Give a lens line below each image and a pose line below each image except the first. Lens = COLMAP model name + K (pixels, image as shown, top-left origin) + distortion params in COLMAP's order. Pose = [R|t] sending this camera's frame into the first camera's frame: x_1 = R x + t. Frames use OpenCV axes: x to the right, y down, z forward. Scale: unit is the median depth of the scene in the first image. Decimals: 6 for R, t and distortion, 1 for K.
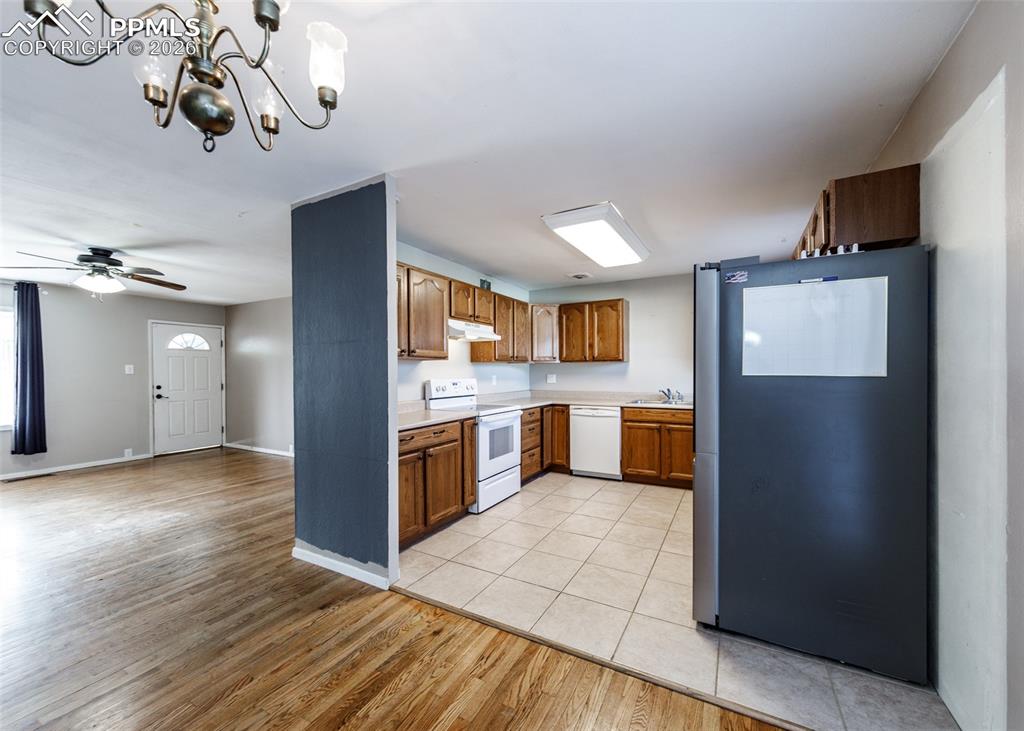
lens RADIAL K [[399.1, 0, 522.6], [0, 399.1, 378.0], [0, 0, 1]] dist [0.003342, 0.000272]
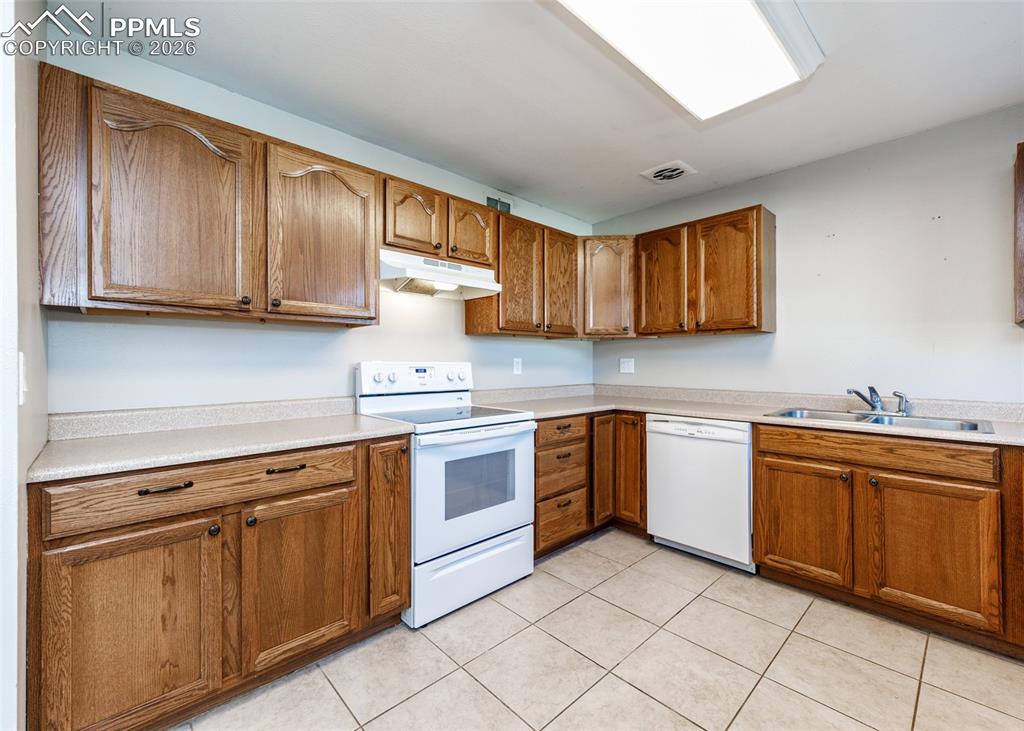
lens RADIAL K [[431.8, 0, 506.0], [0, 431.8, 362.8], [0, 0, 1]] dist [0.007788, -0.000453]
pose [[0.946231, 0.003805, -0.323470, 0.139194], [-0.009393, 0.999832, -0.015715, 0.011899], [0.323356, 0.017908, 0.946108, 0.423349]]
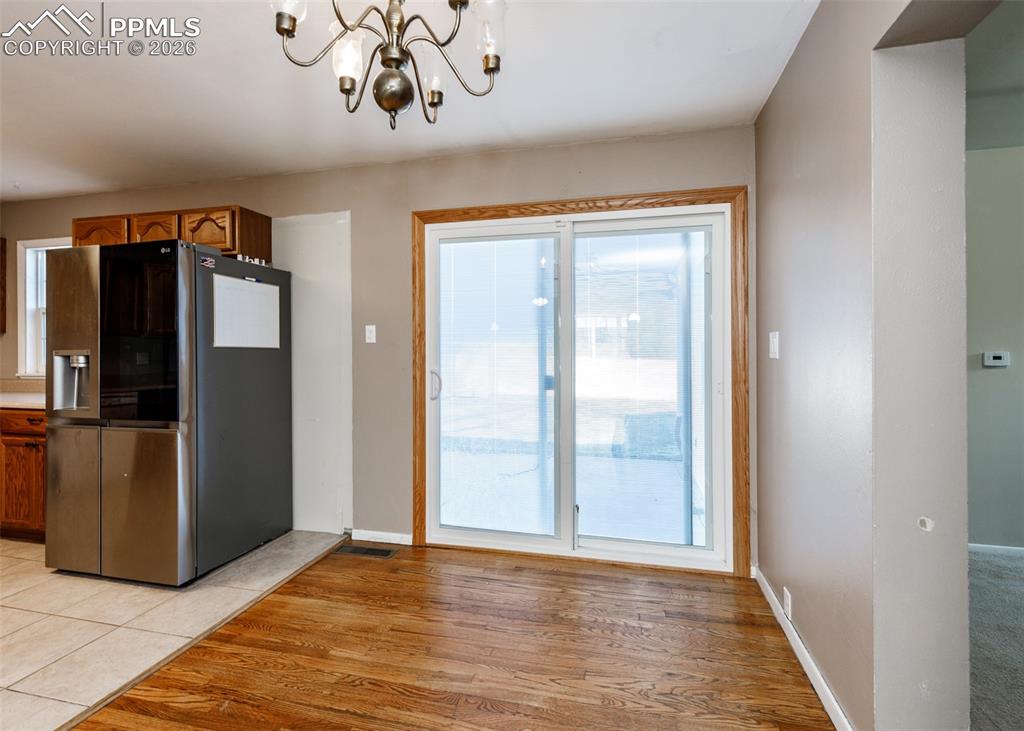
lens RADIAL K [[491.2, 0, 513.8], [0, 491.2, 350.6], [0, 0, 1]] dist [-0.000338, 0.001168]
pose [[-0.247209, 0.004838, 0.968950, -0.456775], [0.018224, 0.999834, -0.000342, 0.009123], [-0.968791, 0.017573, -0.247256, 0.213722]]
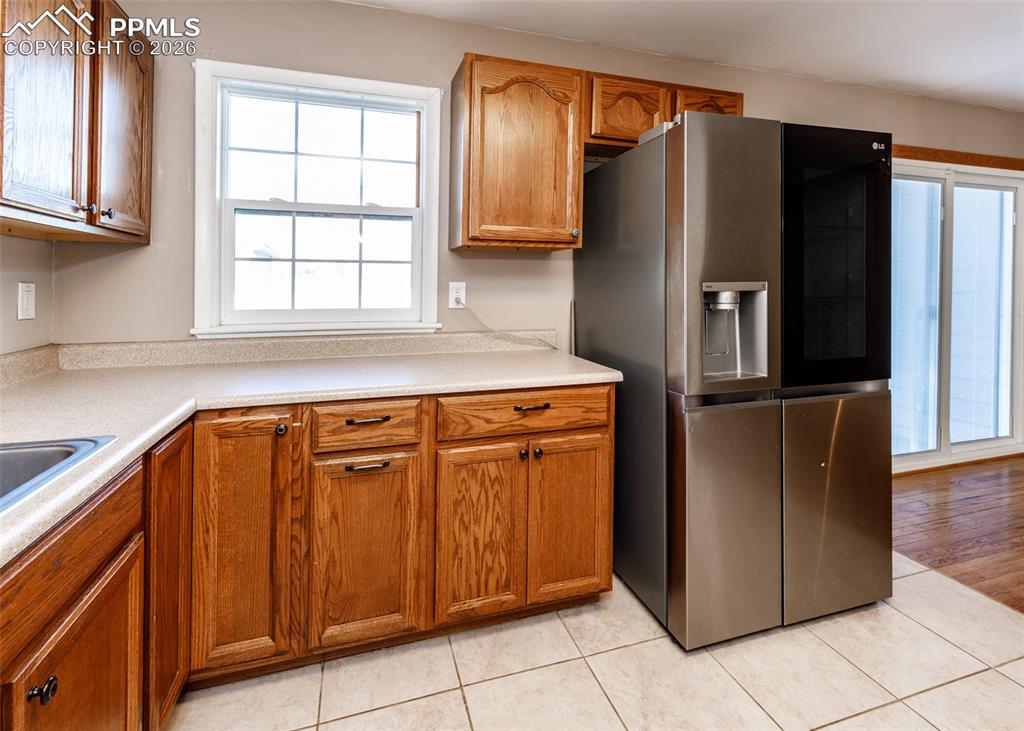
lens RADIAL K [[476.6, 0, 509.6], [0, 476.6, 288.0], [0, 0, 1]] dist [0.000687, 0.001036]
pose [[-0.712679, -0.000267, 0.701490, 0.137553], [0.015320, 0.999755, 0.015945, -0.005636], [-0.701323, 0.022110, -0.712501, 0.979406]]
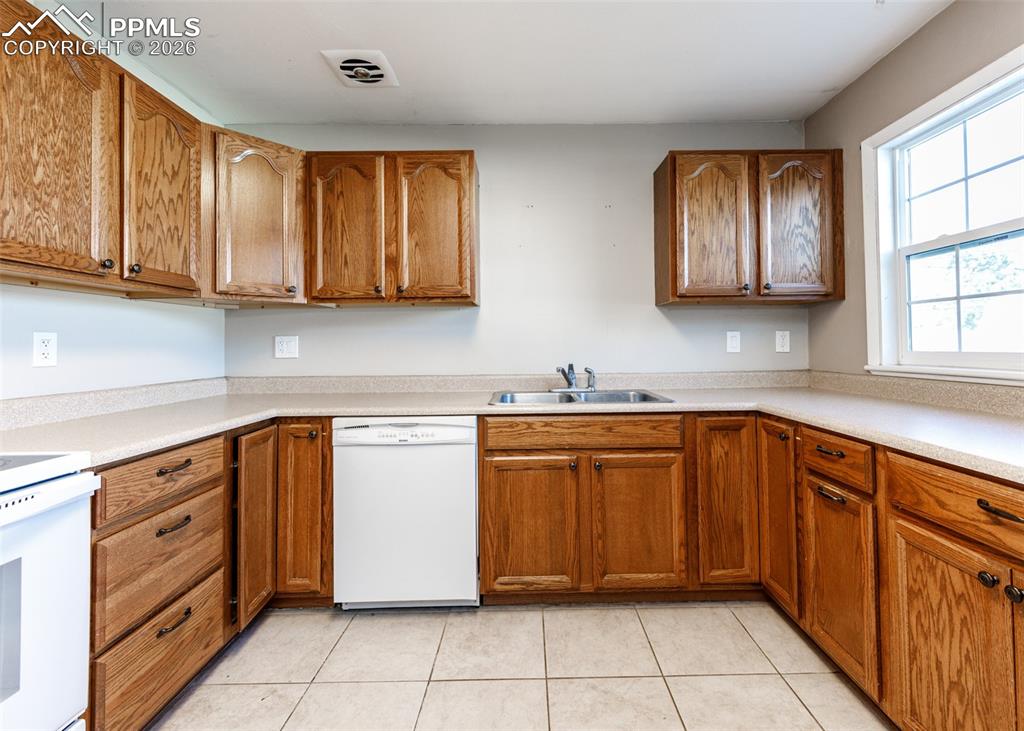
lens RADIAL K [[447.0, 0, 529.8], [0, 447.0, 337.0], [0, 0, 1]] dist [0.006316, -0.002573]
pose [[0.876347, 0.004460, 0.481660, 0.087772], [0.015475, 0.999180, -0.037409, 0.015728], [-0.481432, 0.040237, 0.875559, 0.622220]]
